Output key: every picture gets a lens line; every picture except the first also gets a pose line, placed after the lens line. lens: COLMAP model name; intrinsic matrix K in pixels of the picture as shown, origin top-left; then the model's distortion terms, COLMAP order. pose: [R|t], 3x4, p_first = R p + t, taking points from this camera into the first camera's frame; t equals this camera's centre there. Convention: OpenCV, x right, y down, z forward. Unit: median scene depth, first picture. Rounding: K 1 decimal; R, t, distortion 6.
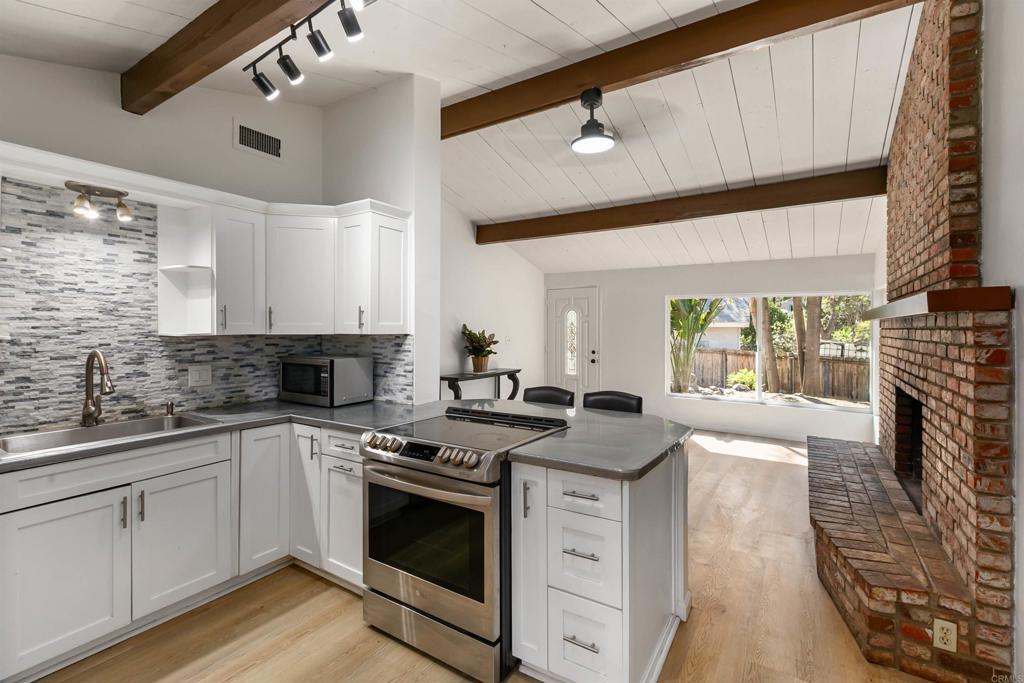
lens RADIAL K [[456.9, 0, 509.2], [0, 456.9, 327.2], [0, 0, 1]] dist [0.001331, -0.000223]
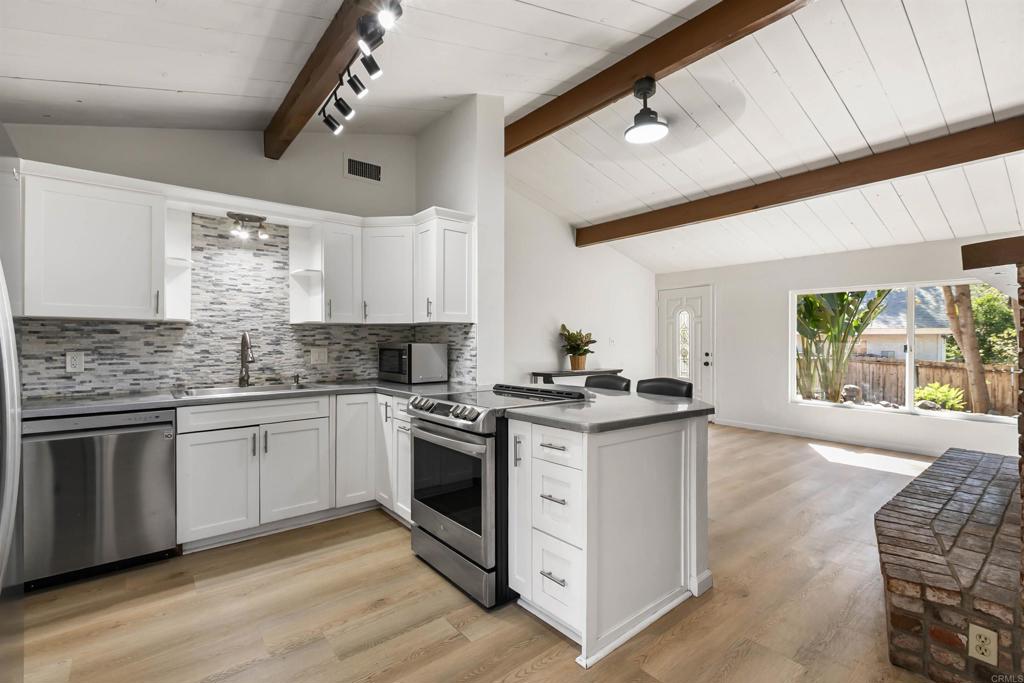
lens RADIAL K [[456.6, 0, 512.0], [0, 456.6, 341.5], [0, 0, 1]] dist [0.001402, 0.000002]
pose [[0.950428, -0.002453, -0.310935, 0.264002], [0.003210, 0.999993, 0.001923, 0.069411], [0.310928, -0.002826, 0.950429, -0.062607]]
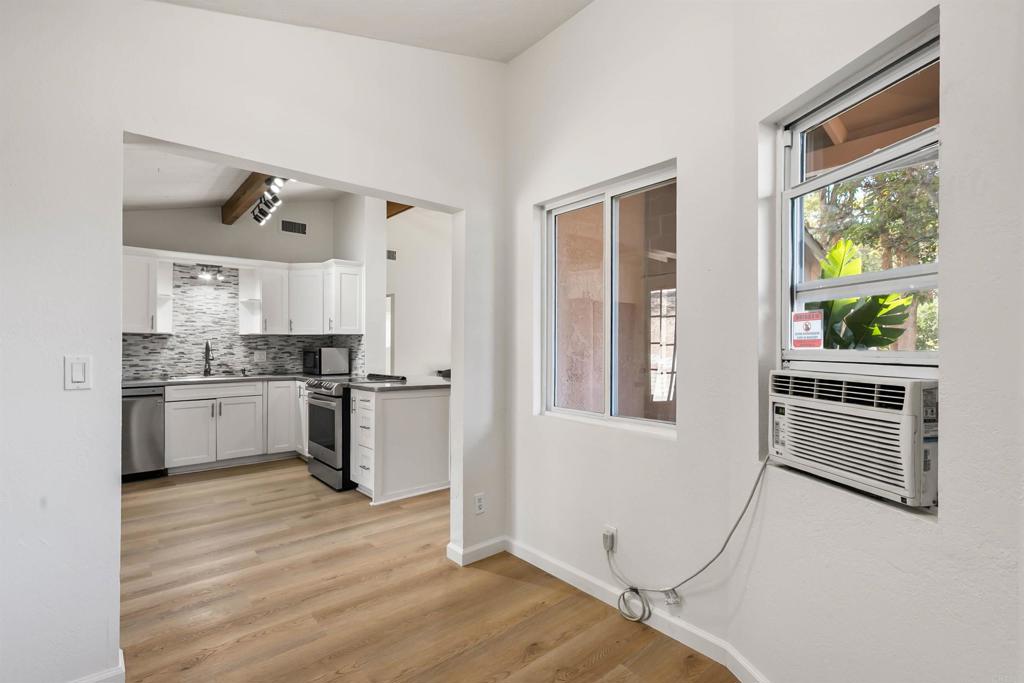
lens RADIAL K [[470.9, 0, 511.9], [0, 470.9, 344.5], [0, 0, 1]] dist [0.000994, -0.000010]
pose [[0.959044, -0.002731, -0.283243, 0.953822], [0.002325, 0.999996, -0.001767, 0.067435], [0.283247, 0.001036, 0.959046, -0.628159]]
